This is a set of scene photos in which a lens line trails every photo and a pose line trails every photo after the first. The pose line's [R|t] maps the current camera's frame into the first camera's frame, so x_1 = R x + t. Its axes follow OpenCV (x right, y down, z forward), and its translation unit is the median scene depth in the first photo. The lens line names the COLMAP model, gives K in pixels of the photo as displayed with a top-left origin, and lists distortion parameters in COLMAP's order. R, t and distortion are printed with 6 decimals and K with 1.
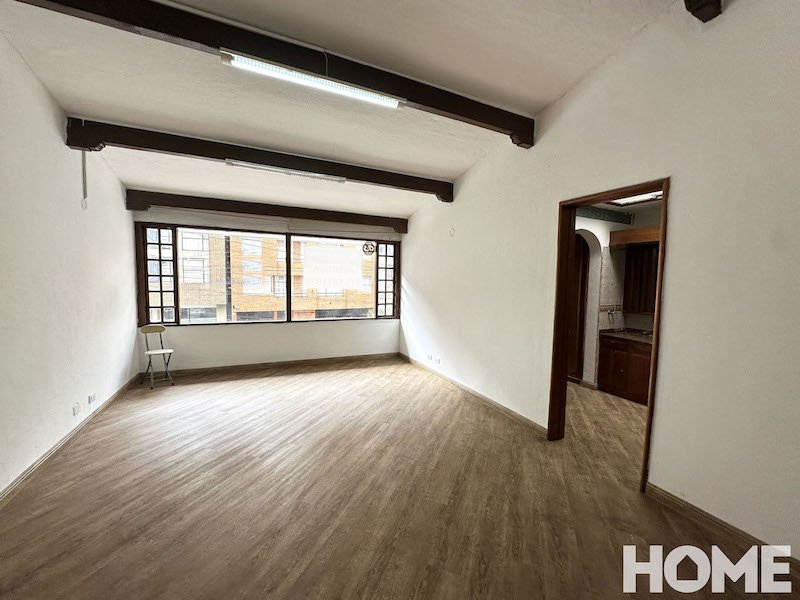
lens RADIAL K [[320.8, 0, 402.9], [0, 320.8, 302.6], [0, 0, 1]] dist [-0.001757, 0.001075]
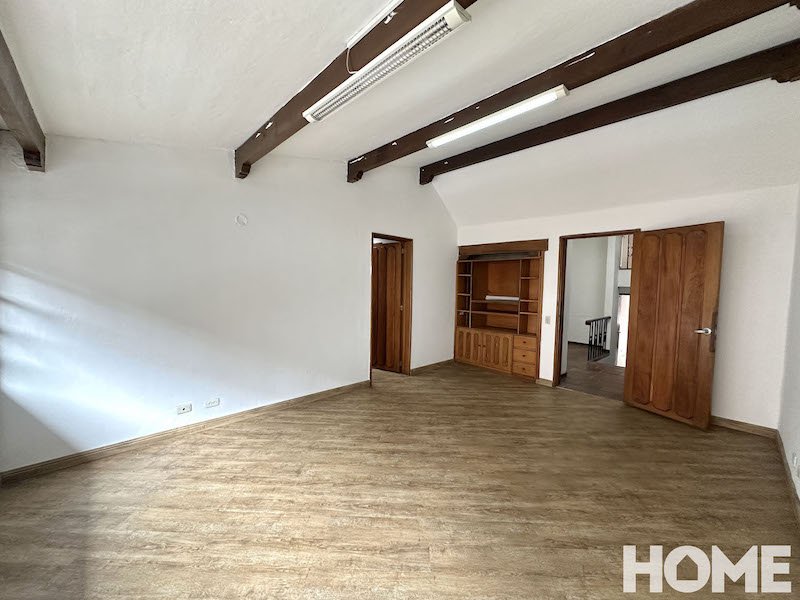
lens RADIAL K [[320.8, 0, 401.1], [0, 320.8, 300.0], [0, 0, 1]] dist [-0.001757, 0.001075]
pose [[-0.331643, -0.073260, 0.940556, -0.748124], [0.047659, 0.994406, 0.094259, -0.087607], [-0.942200, 0.076086, -0.326297, 0.988338]]
